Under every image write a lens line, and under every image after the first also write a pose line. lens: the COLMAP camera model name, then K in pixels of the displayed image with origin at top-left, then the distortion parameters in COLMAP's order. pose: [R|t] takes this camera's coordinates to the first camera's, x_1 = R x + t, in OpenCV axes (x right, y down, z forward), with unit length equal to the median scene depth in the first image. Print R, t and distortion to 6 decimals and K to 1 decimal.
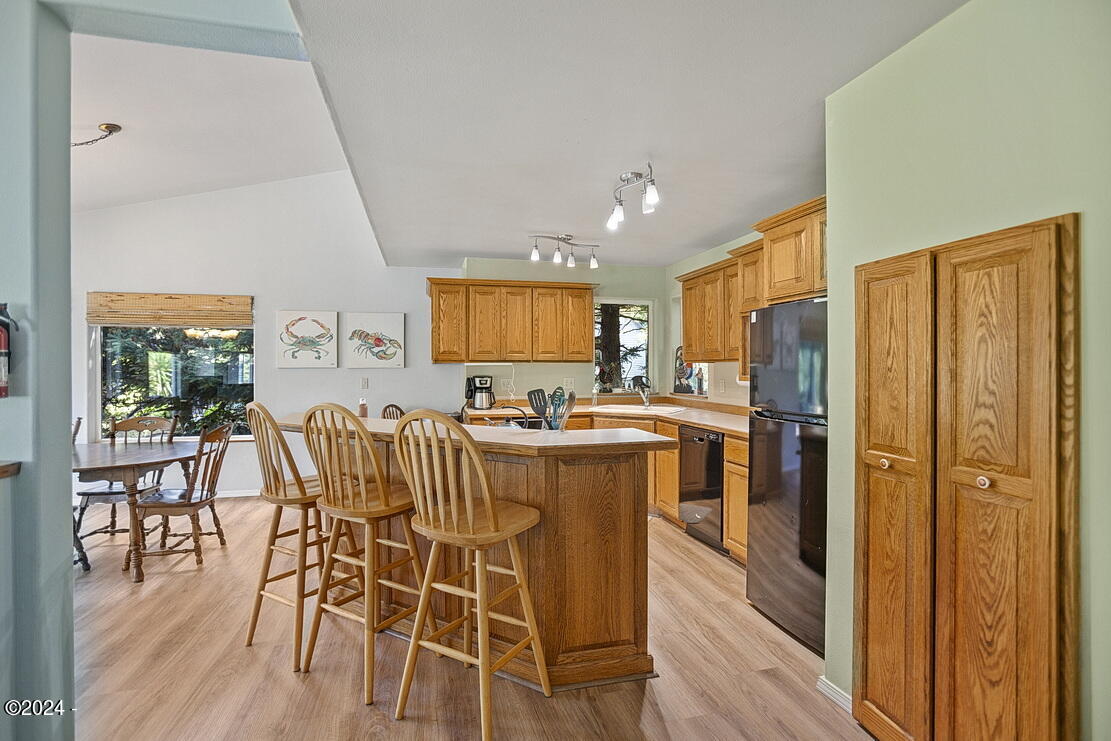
lens RADIAL K [[527.6, 0, 554.9], [0, 527.6, 362.9], [0, 0, 1]] dist [-0.048938, 0.000767]
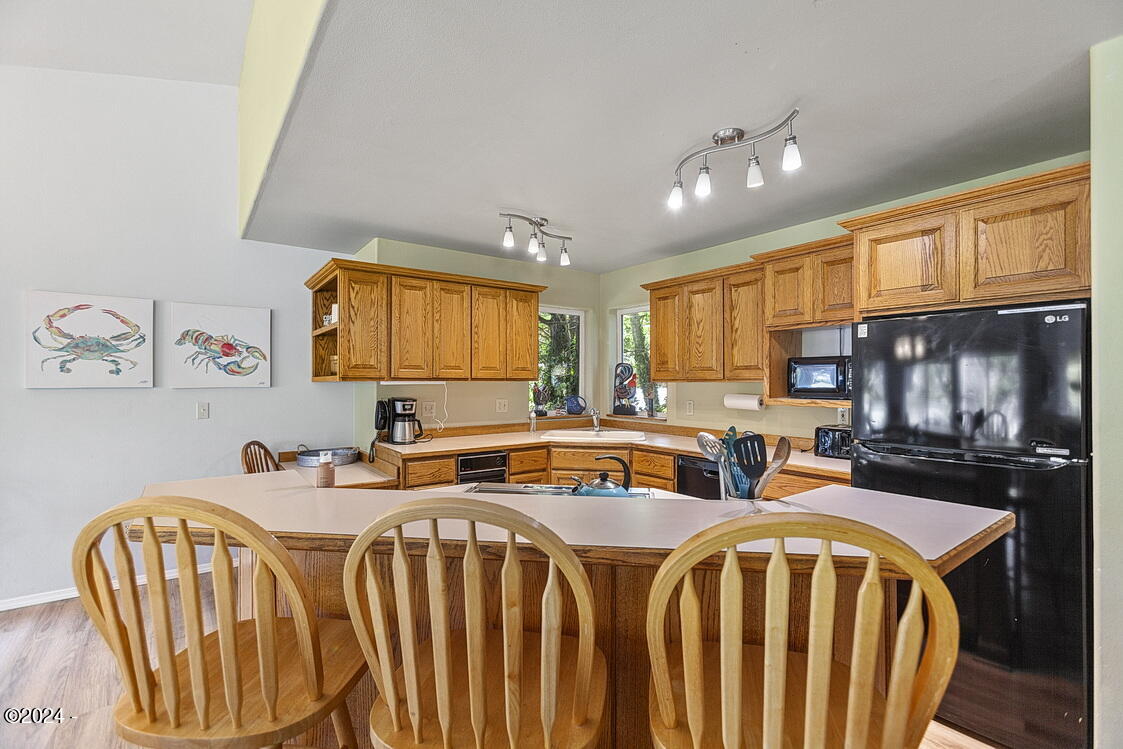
lens RADIAL K [[501.4, 0, 558.8], [0, 501.4, 375.1], [0, 0, 1]] dist [0.004256, 0.001739]
pose [[0.924638, 0.006981, 0.380783, -0.205576], [-0.006009, 0.999975, -0.003741, -0.007356], [-0.380800, 0.001171, 0.924657, 0.261693]]
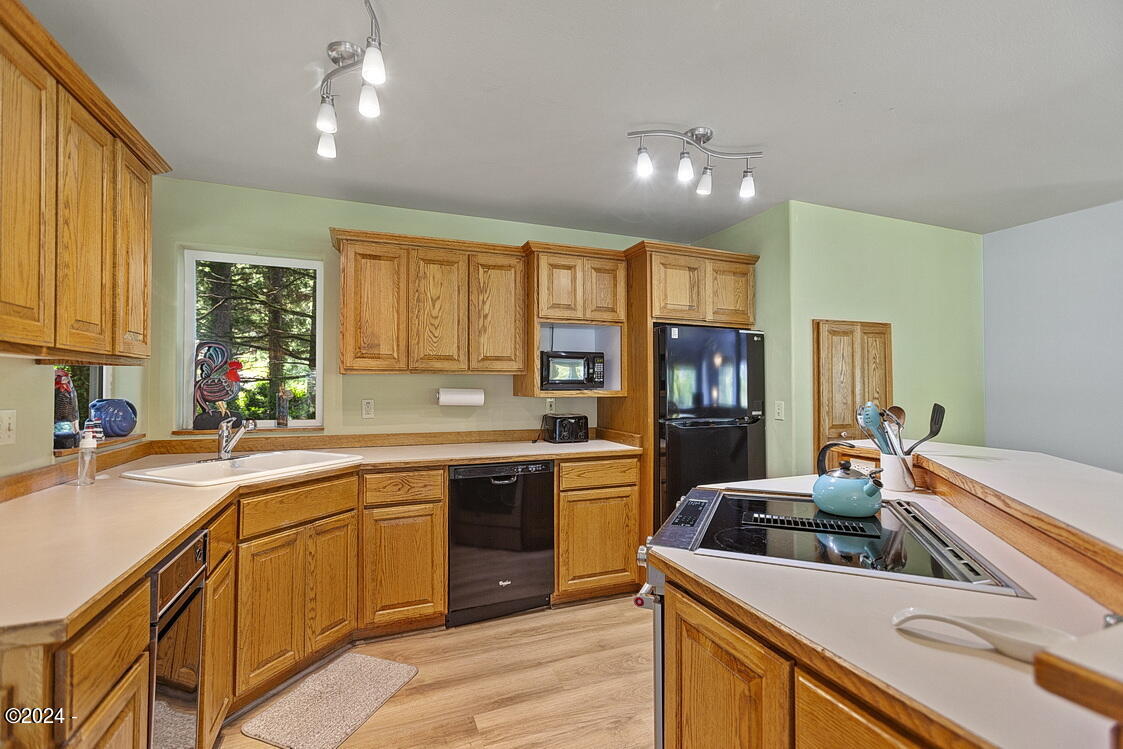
lens RADIAL K [[501.4, 0, 566.1], [0, 501.4, 376.8], [0, 0, 1]] dist [0.004256, 0.001739]
pose [[-0.137472, 0.020221, 0.990299, -0.336565], [-0.008337, 0.999733, -0.021571, 0.013359], [-0.990471, -0.011221, -0.137266, 0.772489]]
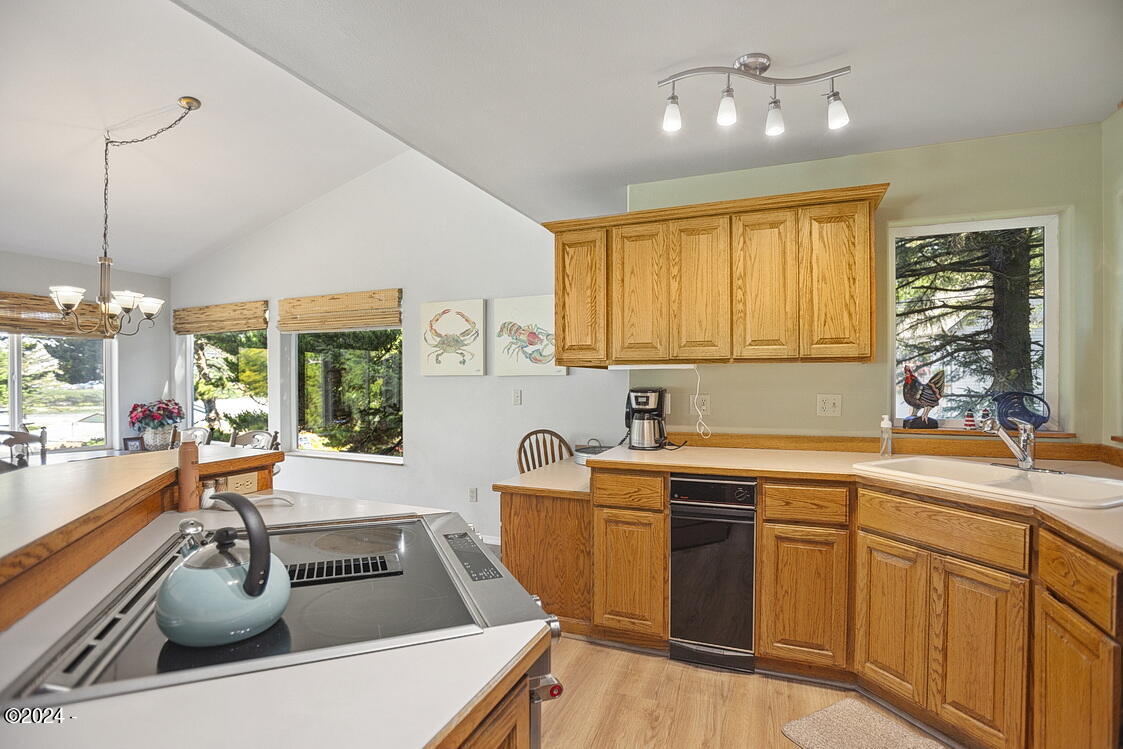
lens RADIAL K [[533.3, 0, 568.8], [0, 533.3, 381.1], [0, 0, 1]] dist [-0.048938, 0.000767]
pose [[0.804909, 0.002415, -0.593394, 0.132076], [0.006864, 0.999887, 0.013381, 0.008467], [0.593359, -0.014844, 0.804801, 0.499155]]
